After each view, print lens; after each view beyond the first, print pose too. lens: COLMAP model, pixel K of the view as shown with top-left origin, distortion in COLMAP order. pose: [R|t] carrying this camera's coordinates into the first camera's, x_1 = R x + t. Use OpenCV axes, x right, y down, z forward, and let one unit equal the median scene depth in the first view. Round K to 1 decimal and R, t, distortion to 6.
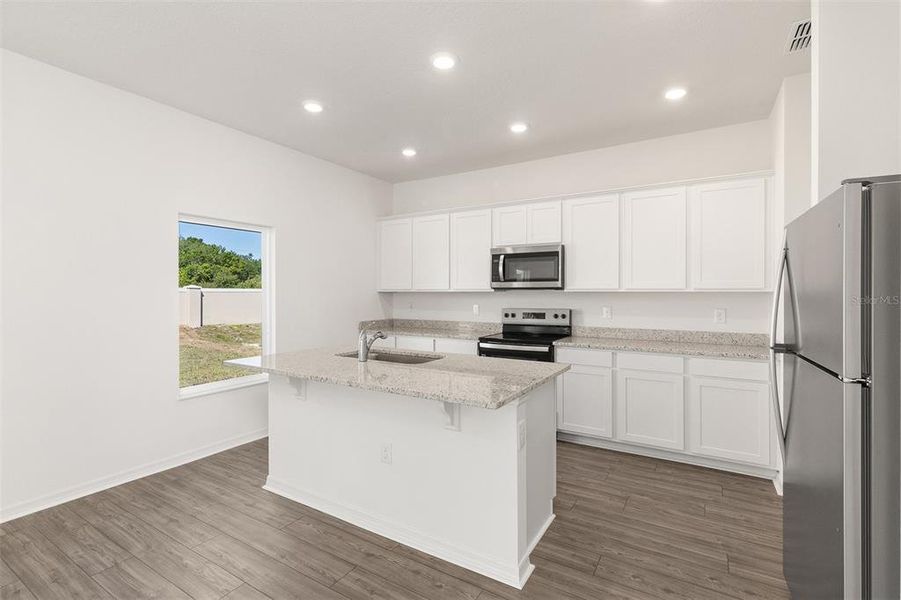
lens RADIAL K [[418.7, 0, 450.6], [0, 418.7, 296.7], [0, 0, 1]] dist [0.000439, 0.001591]
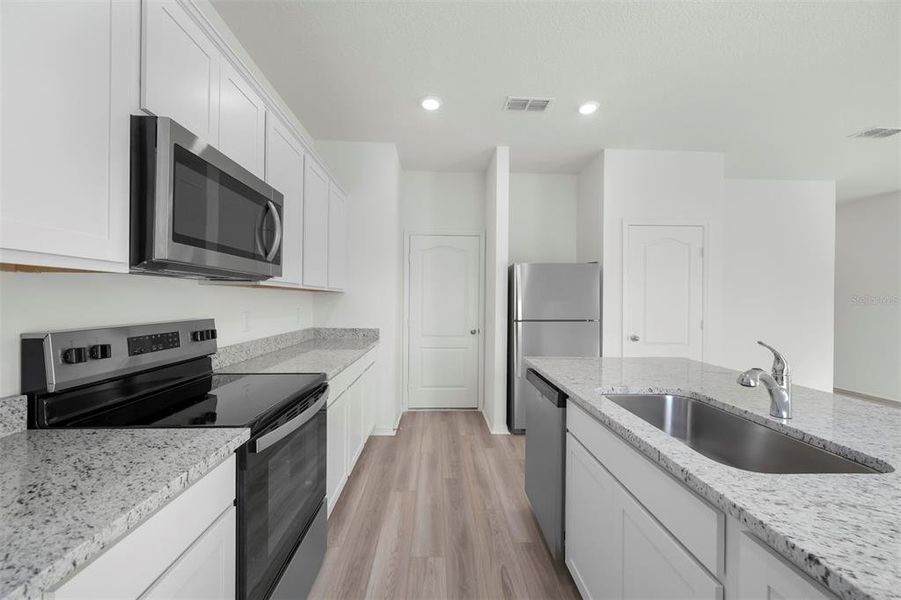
lens RADIAL K [[356.3, 0, 454.0], [0, 356.3, 301.0], [0, 0, 1]] dist [0.003773, 0.000413]
pose [[-0.559055, -0.008332, 0.829089, -0.226617], [-0.004203, 0.999965, 0.007215, 0.005569], [-0.829120, 0.000549, -0.559070, 1.028898]]
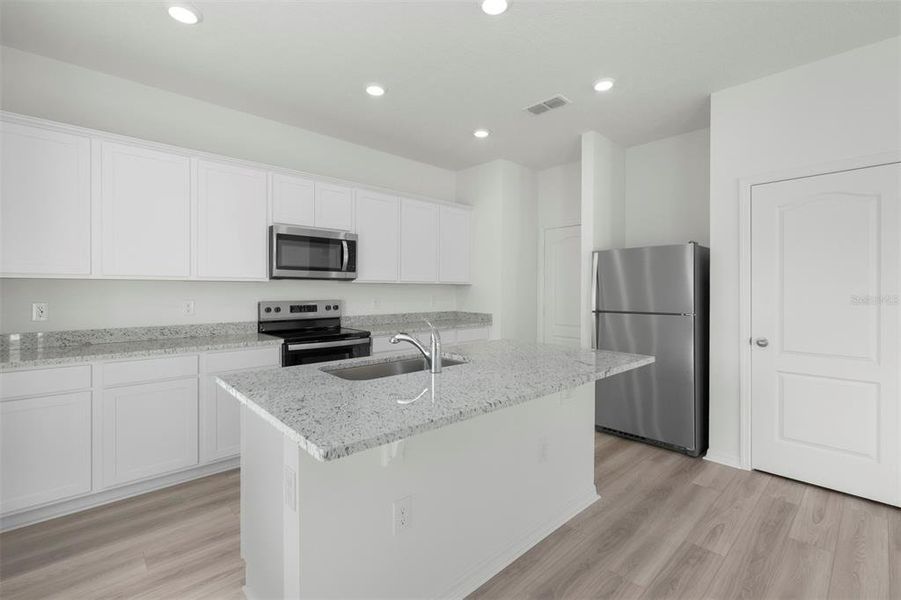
lens RADIAL K [[399.1, 0, 455.7], [0, 399.1, 287.8], [0, 0, 1]] dist [0.001615, 0.000489]
pose [[0.266947, 0.000535, 0.963711, -0.561659], [0.004055, 0.999990, -0.001679, 0.004484], [-0.963703, 0.004356, 0.266942, 0.502567]]
